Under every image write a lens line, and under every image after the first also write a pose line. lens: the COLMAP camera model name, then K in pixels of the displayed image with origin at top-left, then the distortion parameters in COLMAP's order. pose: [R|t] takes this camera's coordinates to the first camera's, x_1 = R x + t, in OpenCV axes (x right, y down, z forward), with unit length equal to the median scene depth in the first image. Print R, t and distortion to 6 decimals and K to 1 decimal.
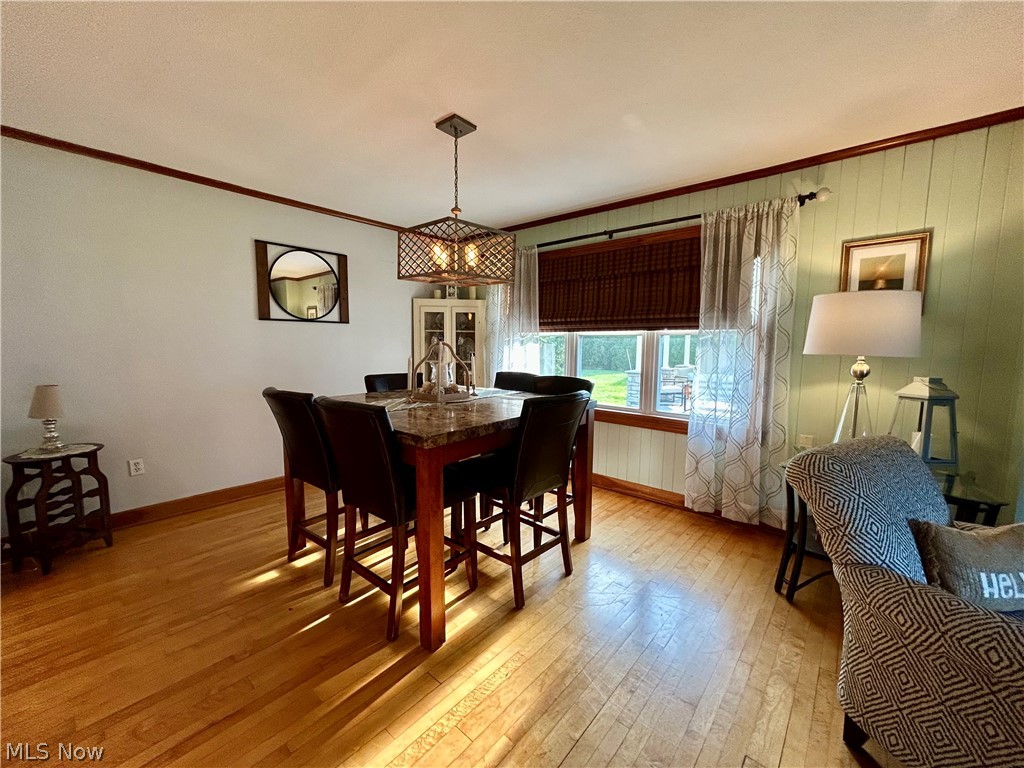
lens RADIAL K [[413.4, 0, 512.8], [0, 413.4, 384.8], [0, 0, 1]] dist [-0.000979, 0.000538]
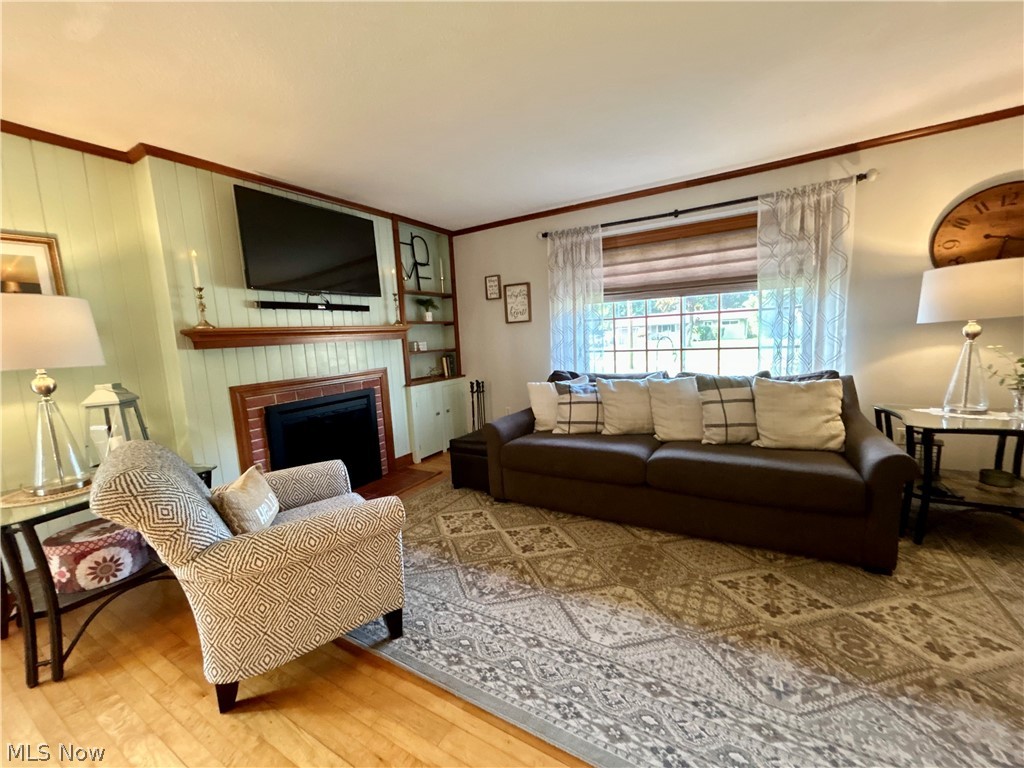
lens RADIAL K [[413.8, 0, 507.1], [0, 413.8, 384.8], [0, 0, 1]] dist [-0.000297, -0.000049]
pose [[-0.178107, -0.121266, 0.976510, -0.135955], [0.146572, 0.978037, 0.148189, -0.016410], [-0.973034, 0.169522, -0.156421, 0.136679]]
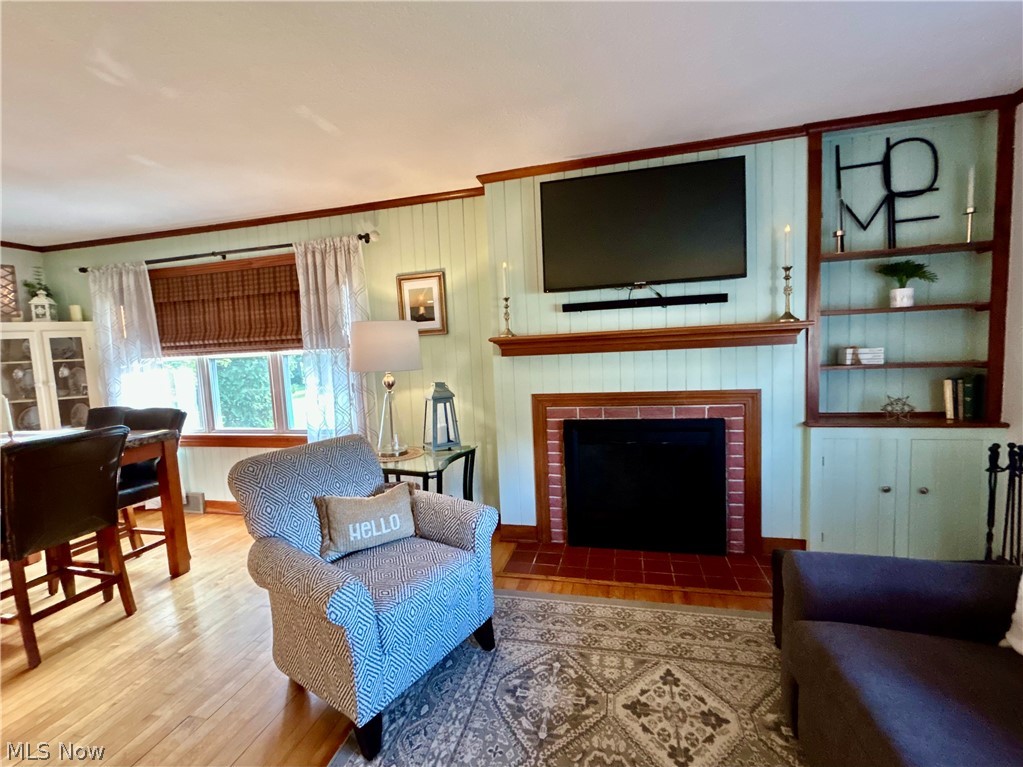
lens RADIAL K [[456.3, 0, 511.5], [0, 456.3, 383.5], [0, 0, 1]] dist [0.000958, 0.000462]
pose [[0.889664, -0.092572, 0.447133, 0.405870], [0.102476, 0.994733, 0.002046, 0.005290], [-0.444968, 0.044000, 0.894465, -0.304995]]
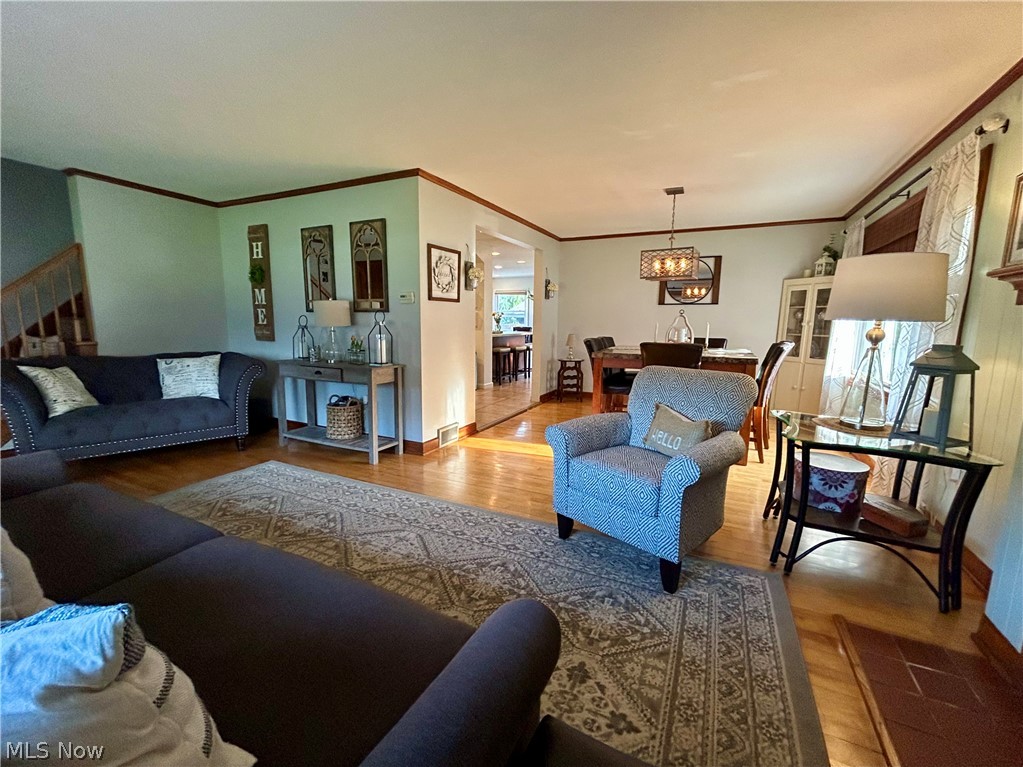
lens RADIAL K [[426.5, 0, 506.2], [0, 426.5, 383.3], [0, 0, 1]] dist [-0.000056, 0.000201]
pose [[0.252694, 0.135941, -0.957949, 1.188482], [-0.104572, 0.988118, 0.112638, 0.041401], [0.961879, 0.071712, 0.263907, -0.083937]]
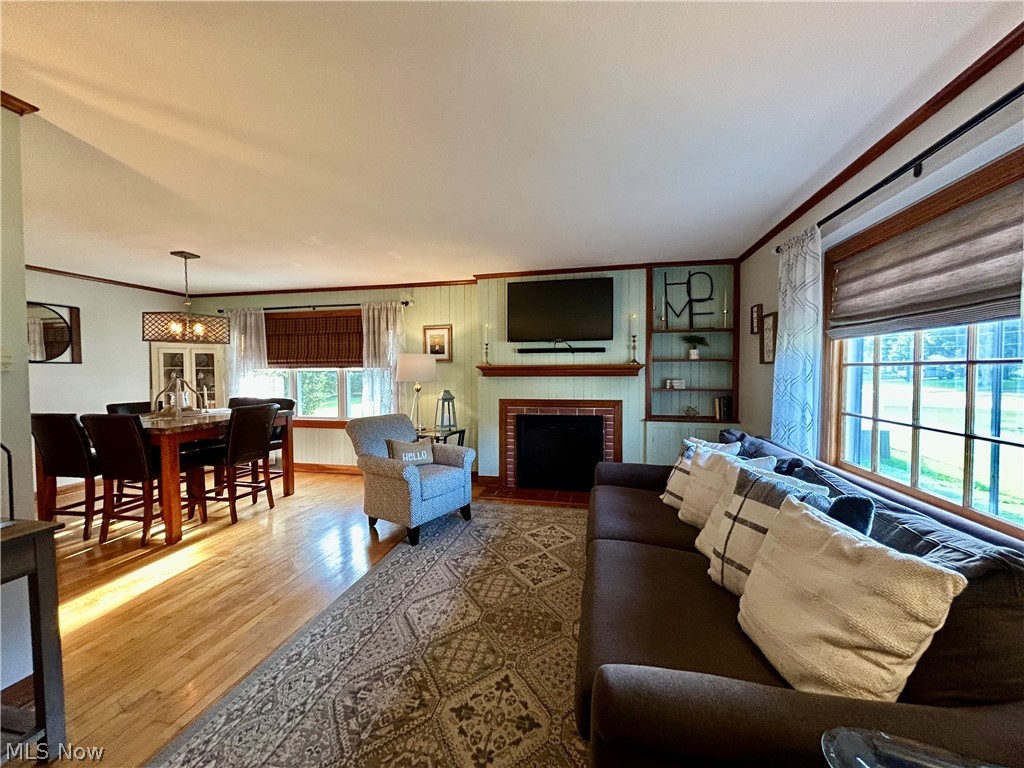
lens RADIAL K [[410.9, 0, 509.4], [0, 410.9, 385.1], [0, 0, 1]] dist [-0.000619, 0.000365]
pose [[0.880332, -0.031078, 0.473340, 0.173970], [0.061108, 0.996967, -0.048192, 0.063089], [-0.470406, 0.071350, 0.879561, -0.855359]]
